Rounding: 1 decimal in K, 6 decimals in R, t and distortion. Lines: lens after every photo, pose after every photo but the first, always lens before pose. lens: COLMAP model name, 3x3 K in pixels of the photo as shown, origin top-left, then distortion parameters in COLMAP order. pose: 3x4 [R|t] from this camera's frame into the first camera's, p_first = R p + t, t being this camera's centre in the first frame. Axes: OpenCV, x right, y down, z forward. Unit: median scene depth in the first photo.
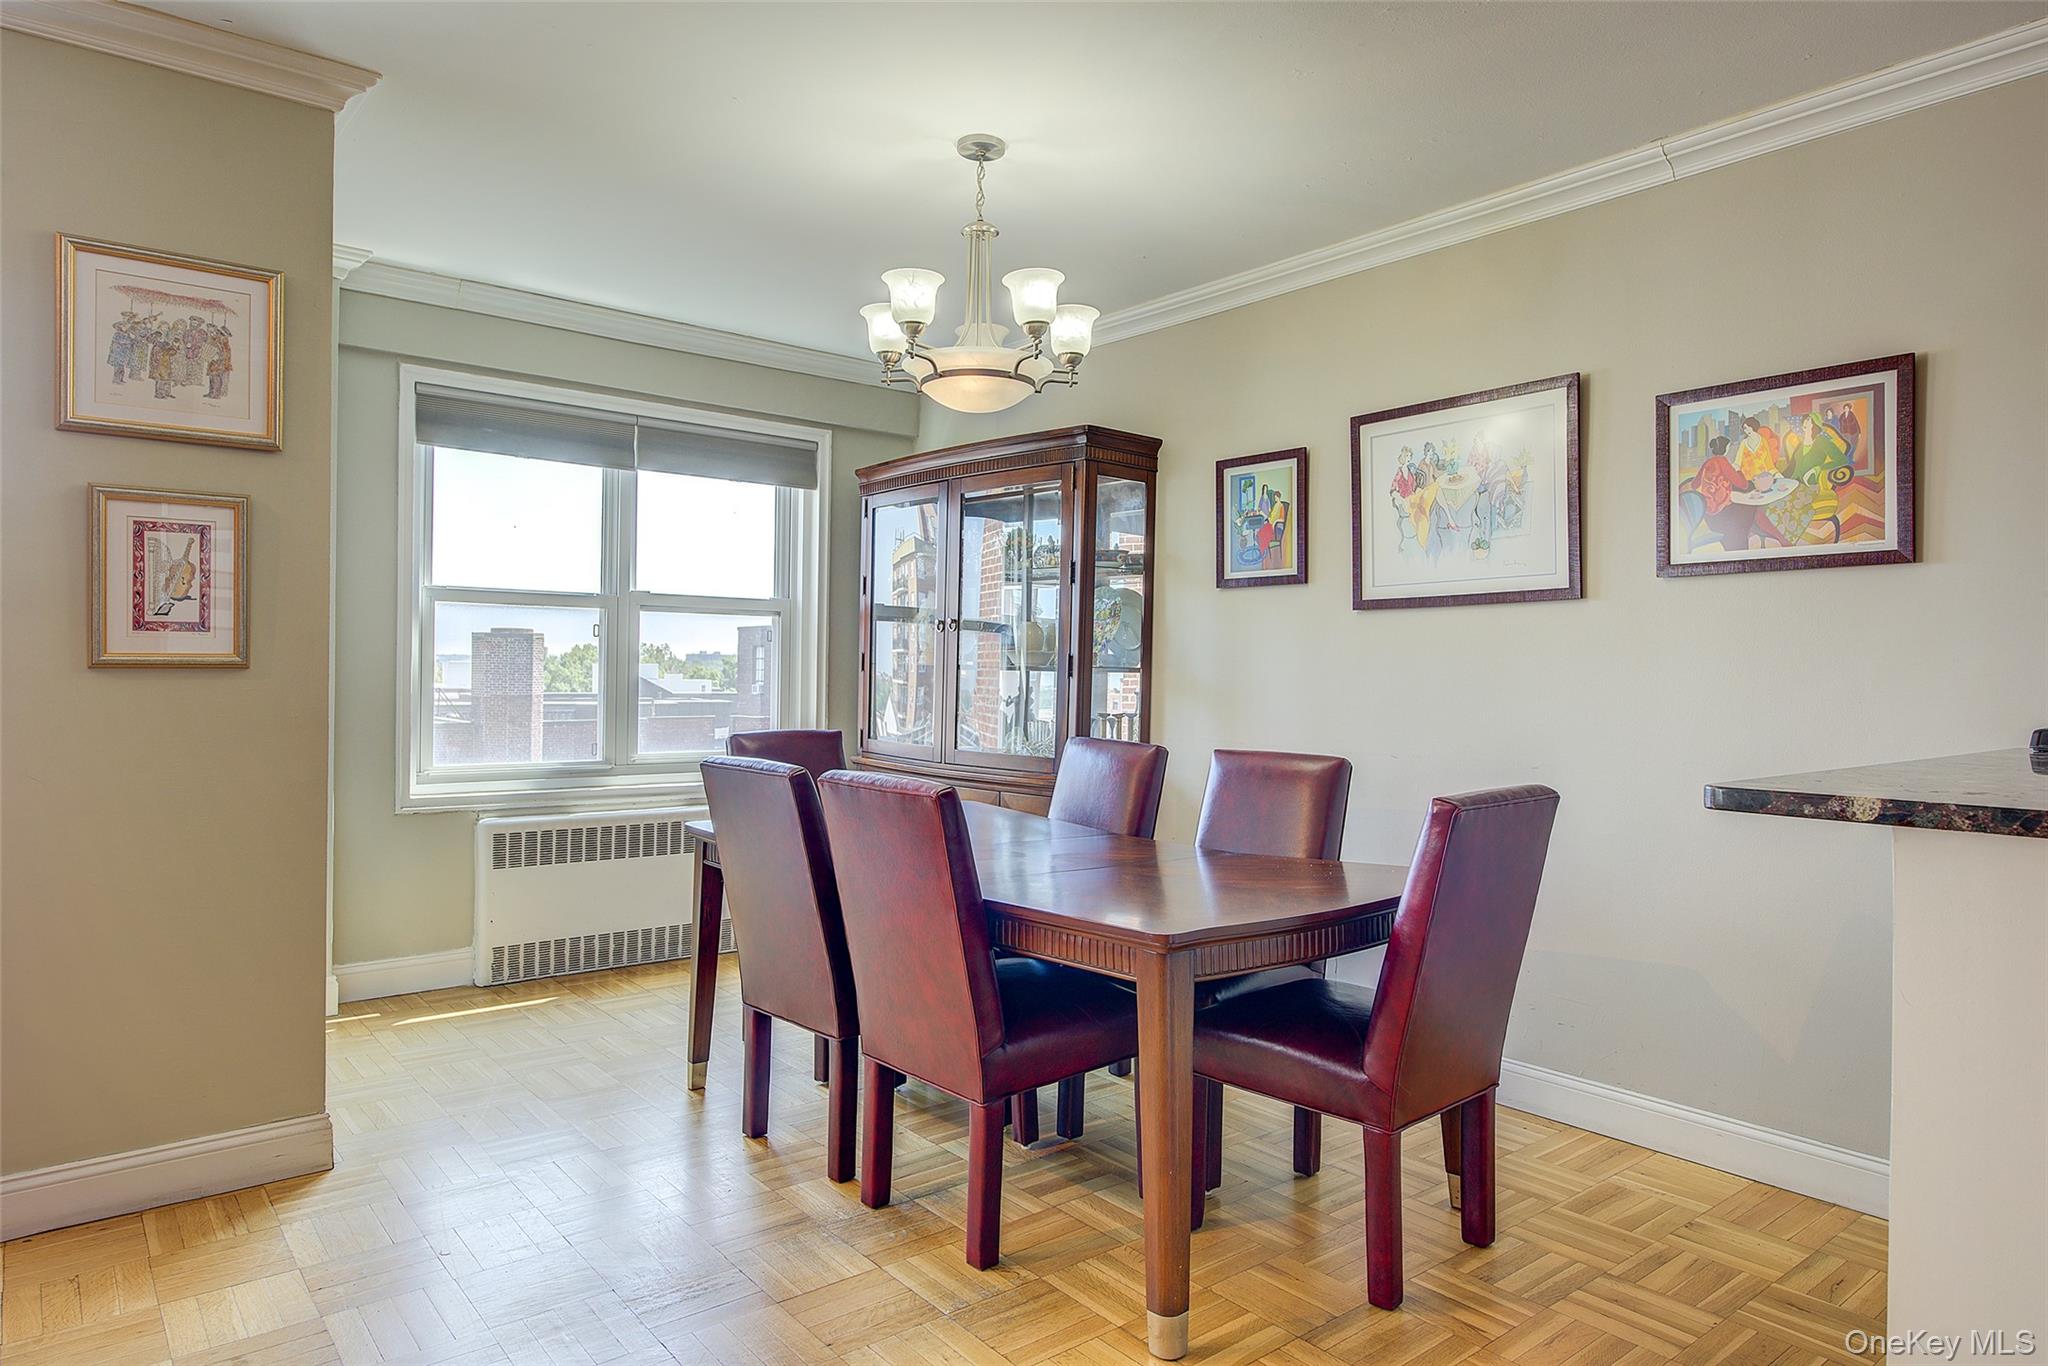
lens RADIAL K [[1267.1, 0, 1027.7], [0, 1267.1, 674.8], [0, 0, 1]] dist [-0.001742, -0.001154]
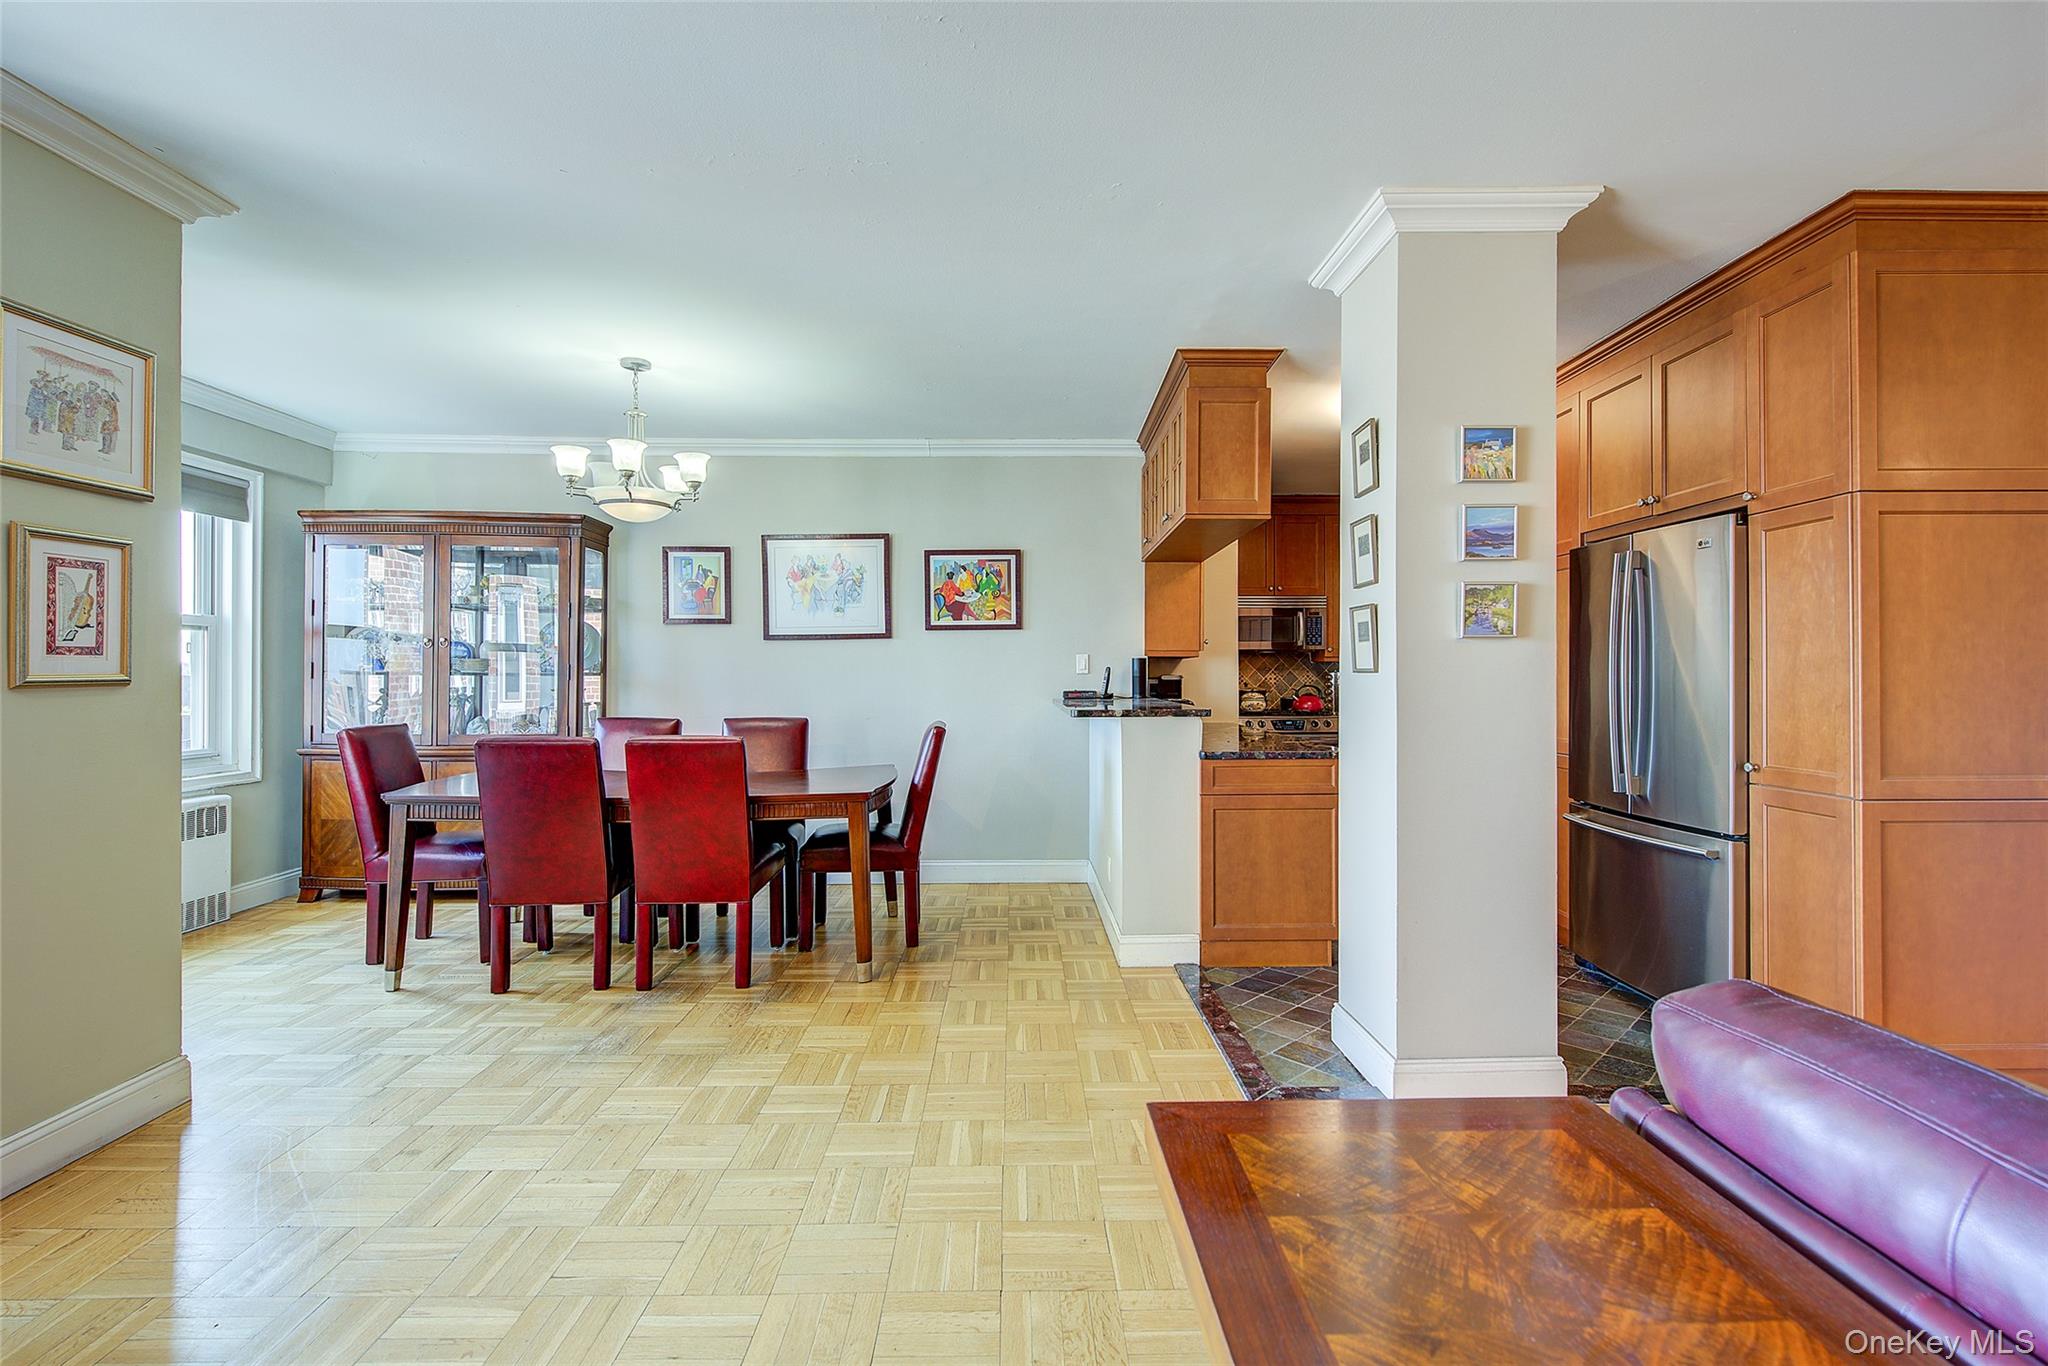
lens RADIAL K [[935.0, 0, 1037.5], [0, 935.0, 672.8], [0, 0, 1]] dist [0.013172, -0.000282]
pose [[0.609483, -0.013727, 0.792680, -0.731643], [0.009943, 0.999904, 0.009671, -0.015952], [-0.792737, 0.001988, 0.609561, -0.183265]]
